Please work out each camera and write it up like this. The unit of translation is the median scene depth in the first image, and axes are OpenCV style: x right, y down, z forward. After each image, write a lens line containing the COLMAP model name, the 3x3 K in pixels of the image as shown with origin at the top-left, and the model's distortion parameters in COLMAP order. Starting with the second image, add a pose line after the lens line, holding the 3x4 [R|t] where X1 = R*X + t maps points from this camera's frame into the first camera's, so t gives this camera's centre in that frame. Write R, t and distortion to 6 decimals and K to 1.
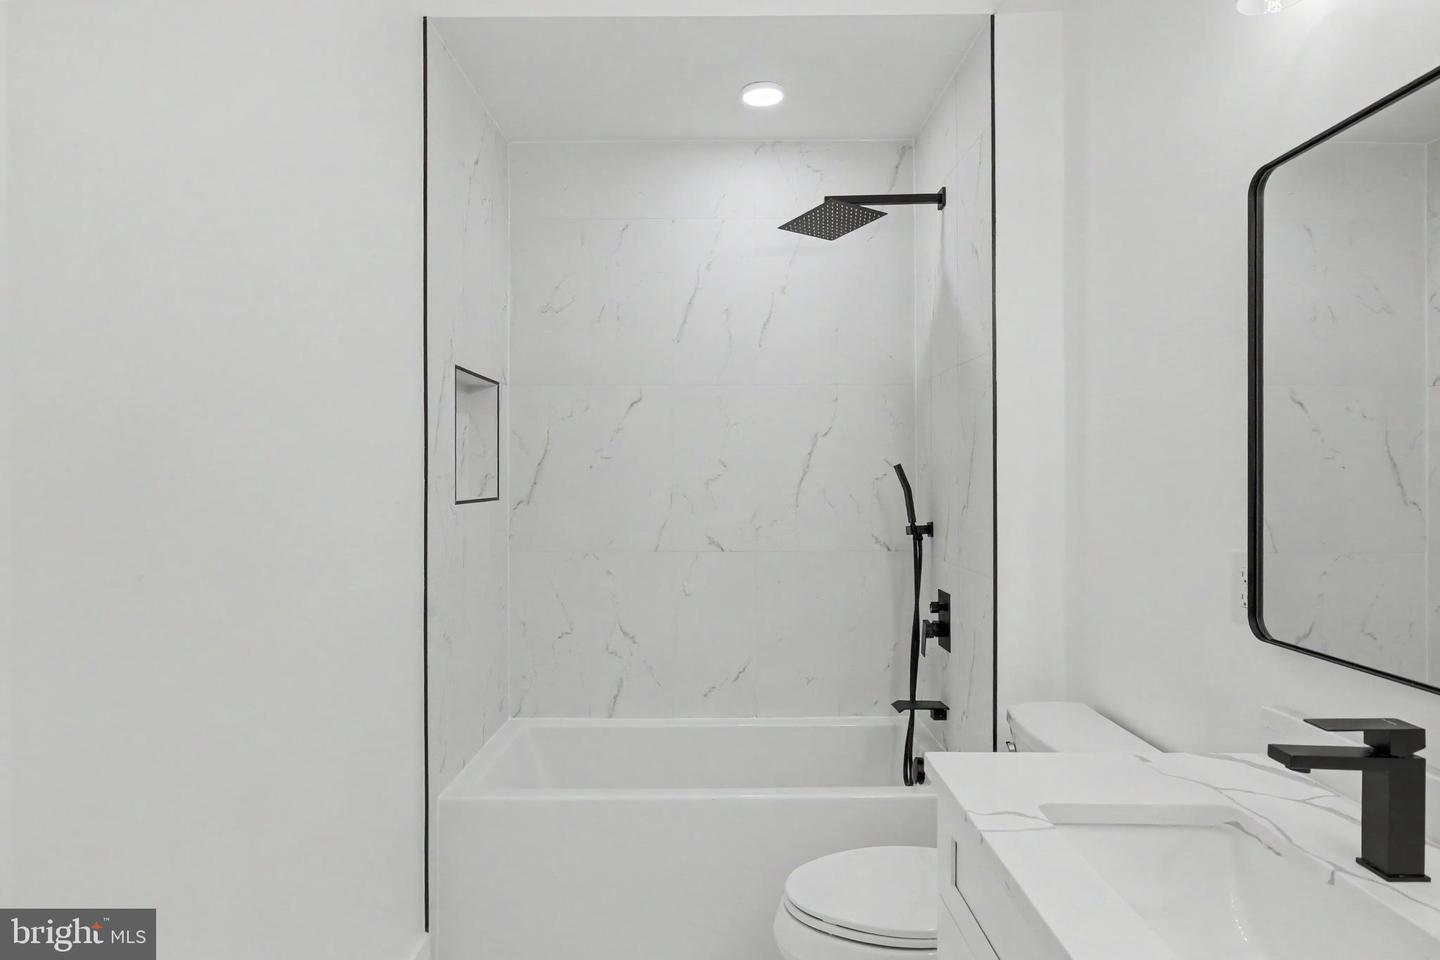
lens RADIAL K [[824.3, 0, 719.3], [0, 824.3, 474.4], [0, 0, 1]] dist [0.000431, -0.002496]
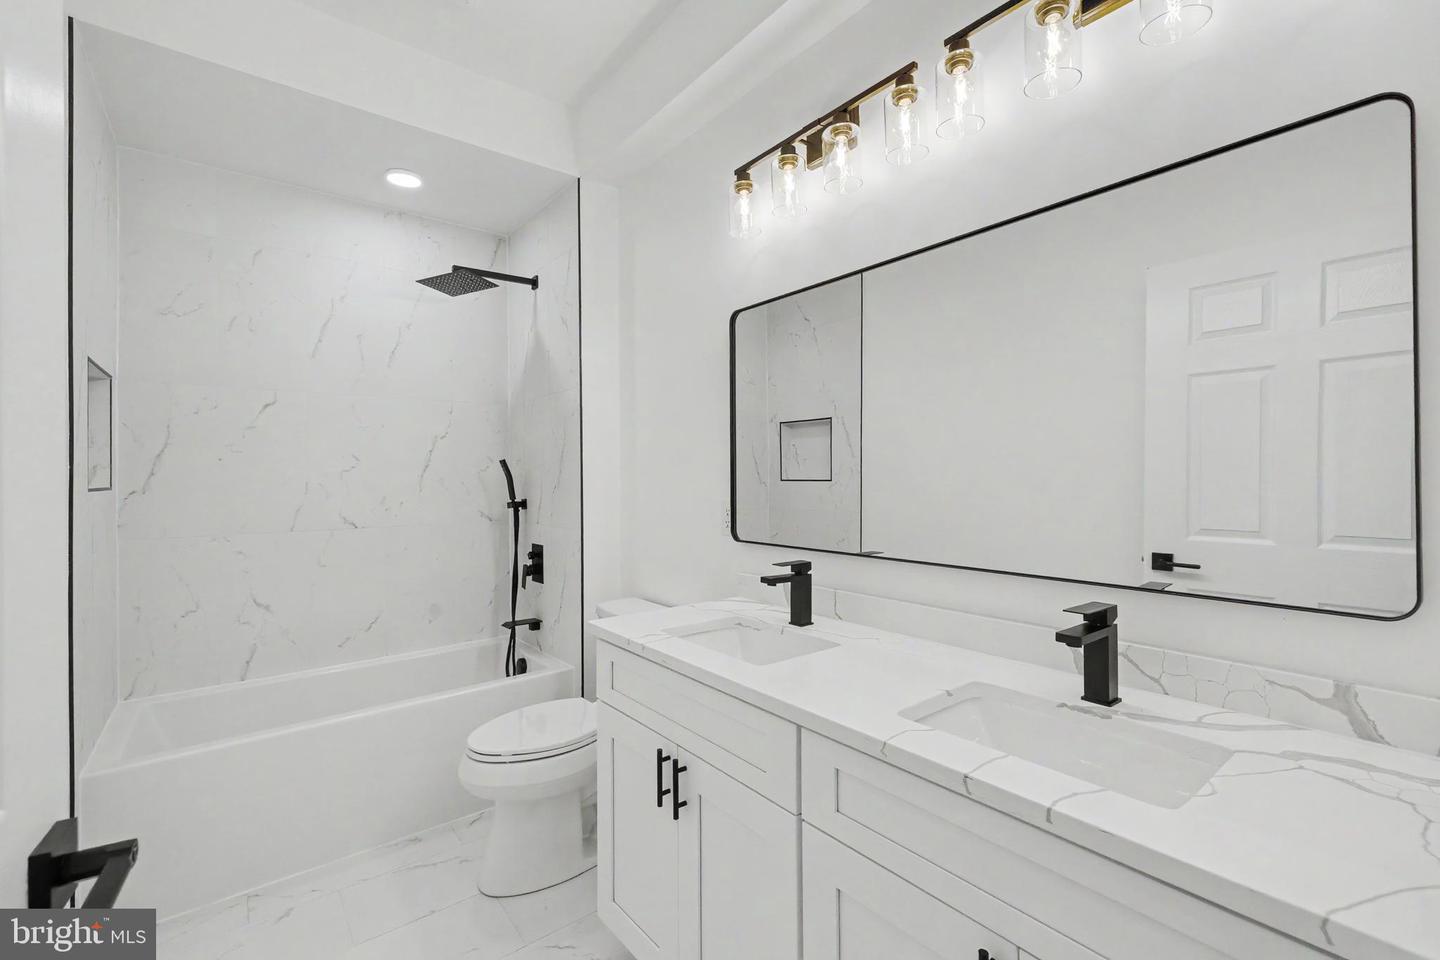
lens RADIAL K [[613.8, 0, 723.6], [0, 613.8, 471.9], [0, 0, 1]] dist [0.000060, 0.000295]
pose [[0.778998, -0.001902, 0.627024, -0.157186], [0.006250, 0.999969, -0.004731, 0.017136], [-0.626996, 0.007605, 0.778986, -0.081962]]
